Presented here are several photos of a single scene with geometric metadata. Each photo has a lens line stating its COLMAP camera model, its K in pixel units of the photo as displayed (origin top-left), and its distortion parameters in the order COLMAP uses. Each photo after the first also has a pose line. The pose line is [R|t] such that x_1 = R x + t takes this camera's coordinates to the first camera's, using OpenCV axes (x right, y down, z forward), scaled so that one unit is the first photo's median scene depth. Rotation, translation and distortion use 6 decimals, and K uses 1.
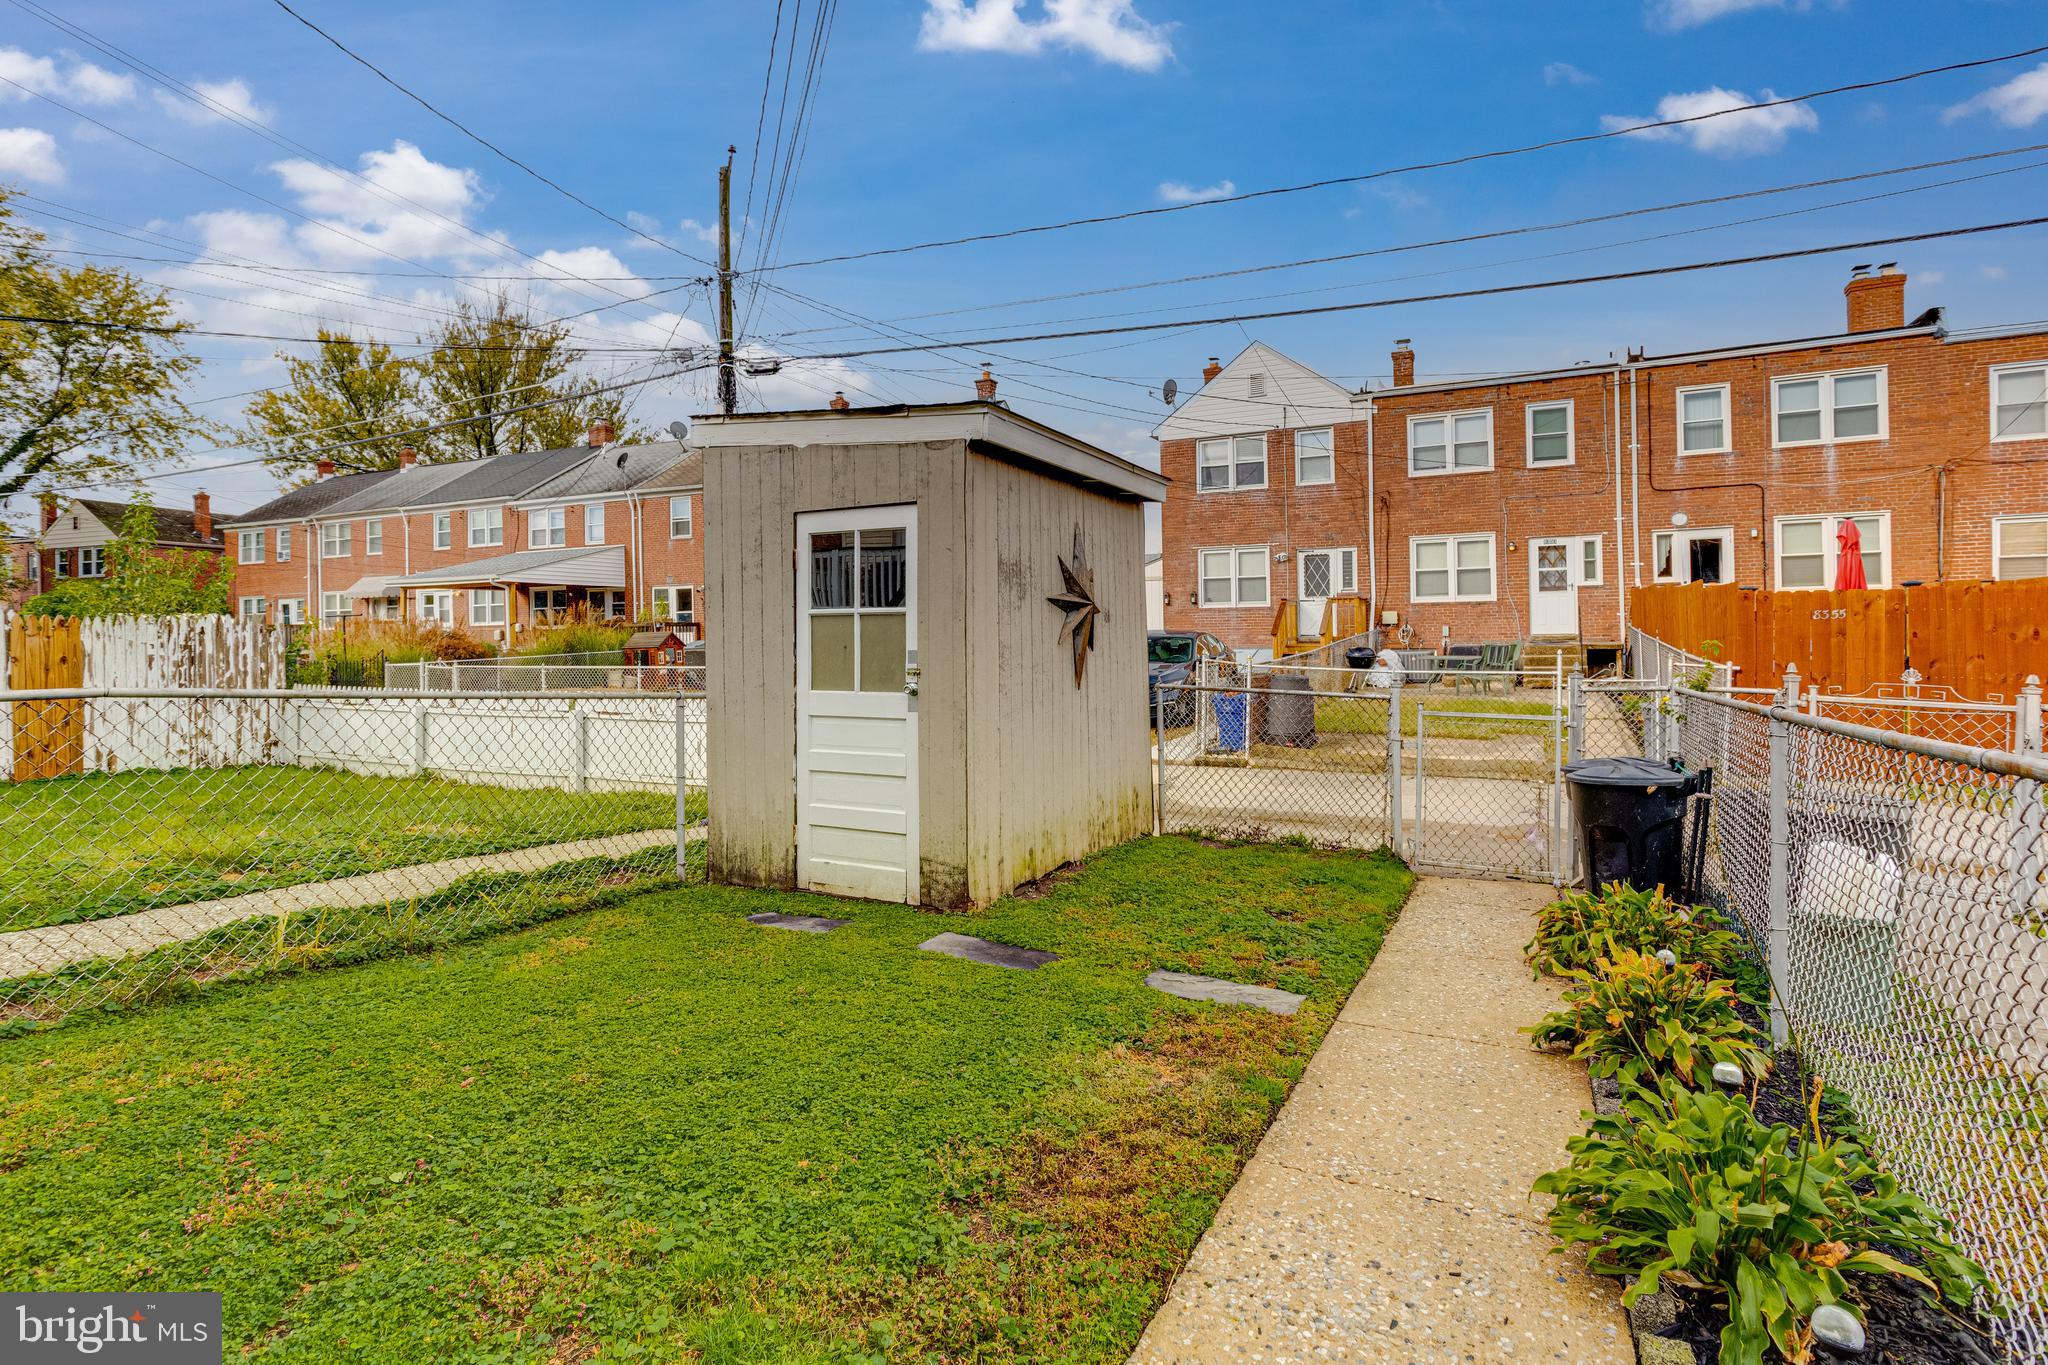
lens RADIAL K [[1013.9, 0, 1024.7], [0, 1013.9, 642.0], [0, 0, 1]] dist [-0.012755, 0.000592]
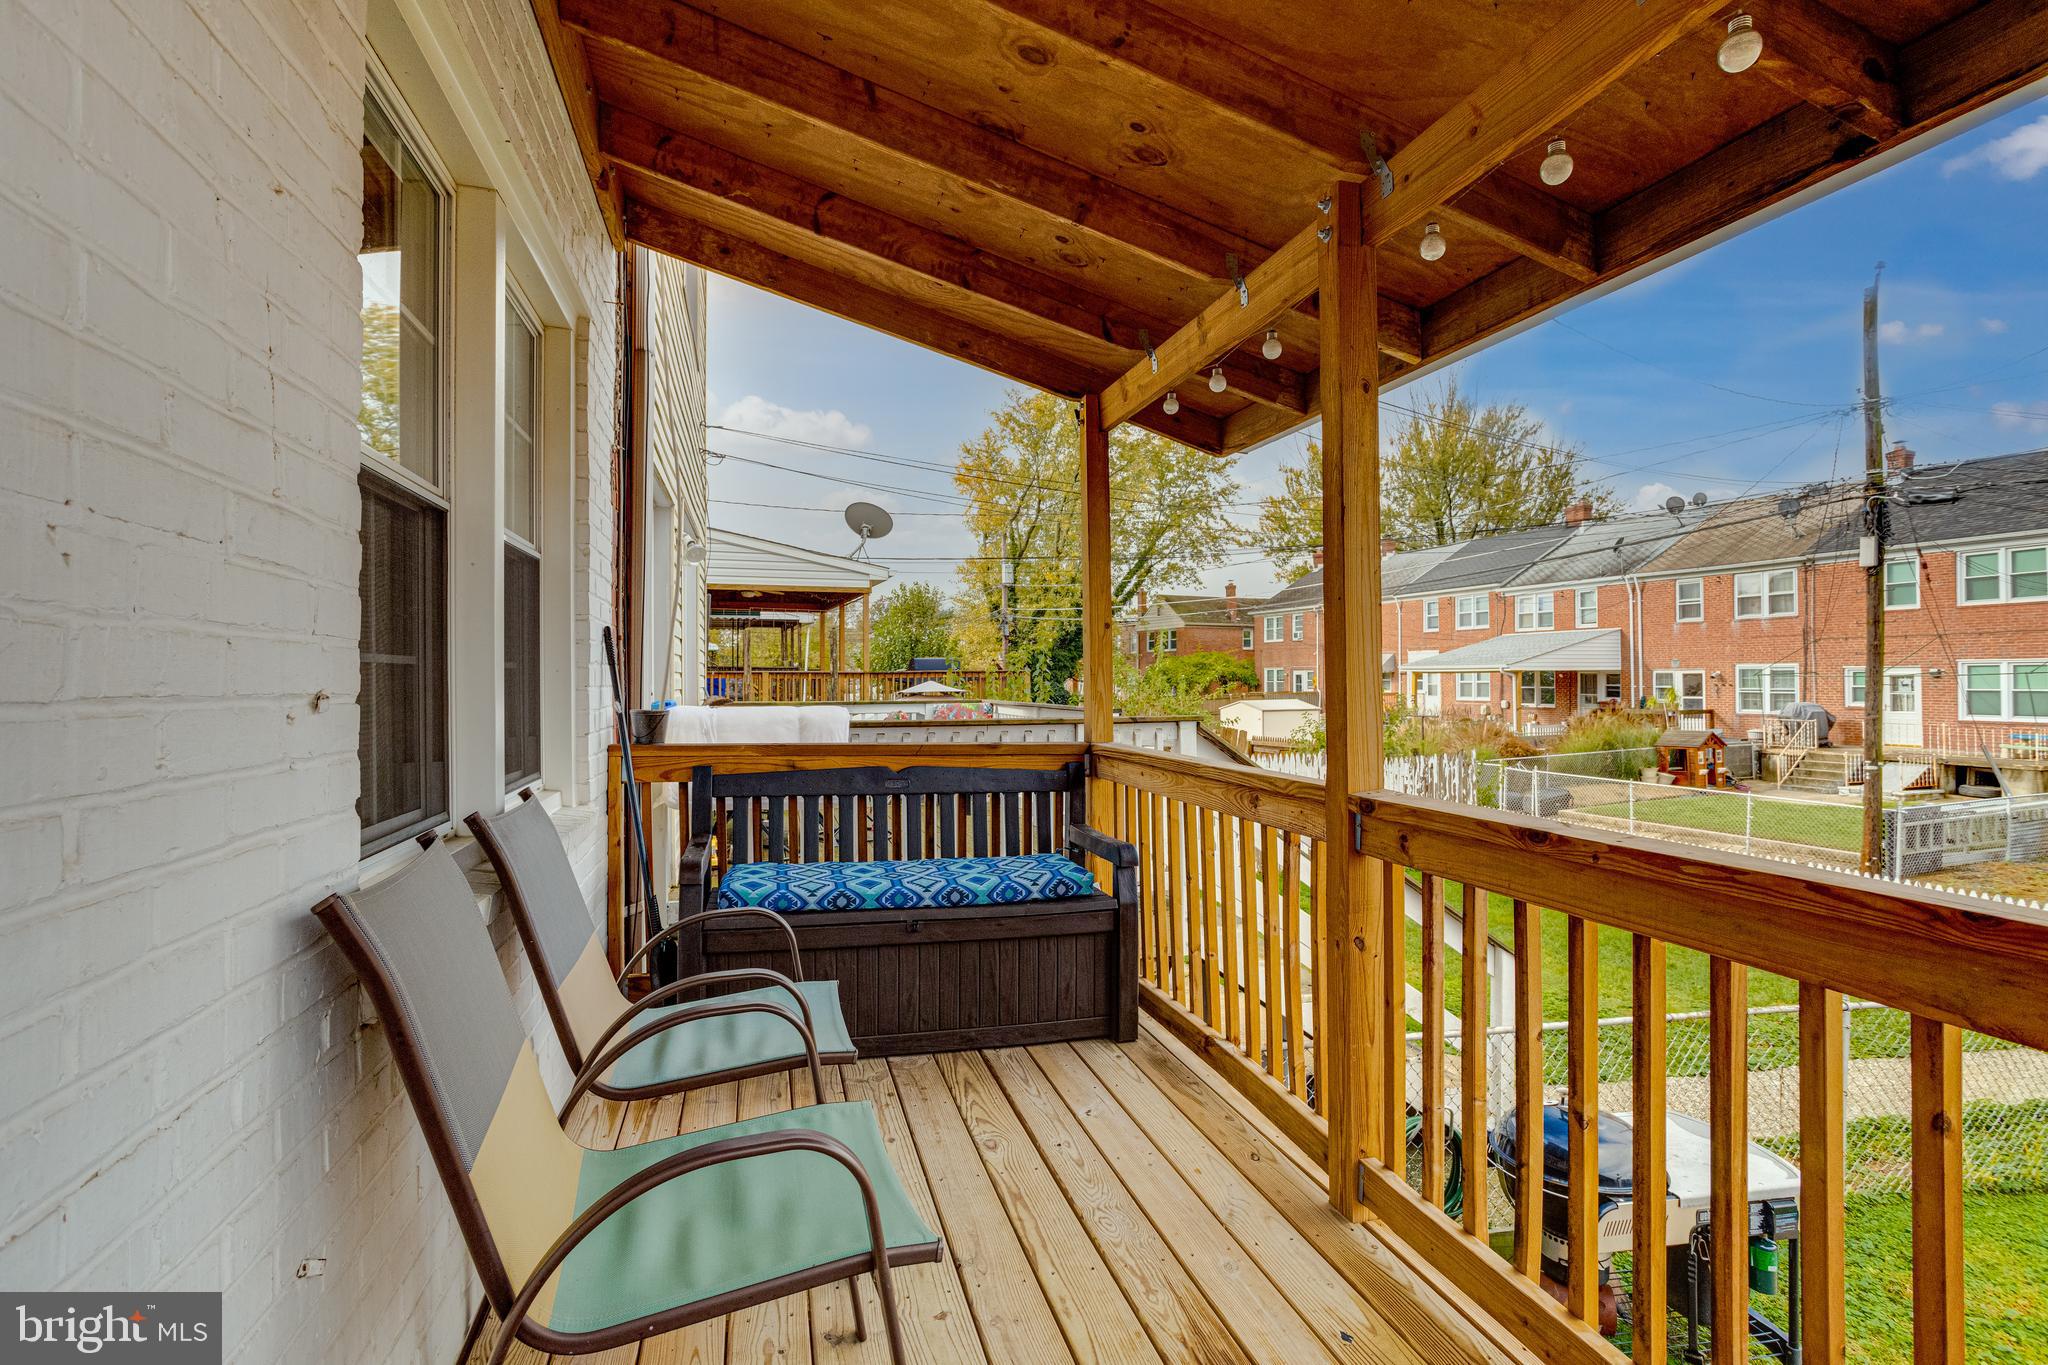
lens RADIAL K [[1004.8, 0, 1019.3], [0, 1004.8, 666.7], [0, 0, 1]] dist [-0.039591, 0.021656]
pose [[0.674243, 0.002509, -0.738505, -0.055541], [-0.011226, 0.999914, -0.006852, -0.035574], [0.738424, 0.012911, 0.674213, -0.086431]]
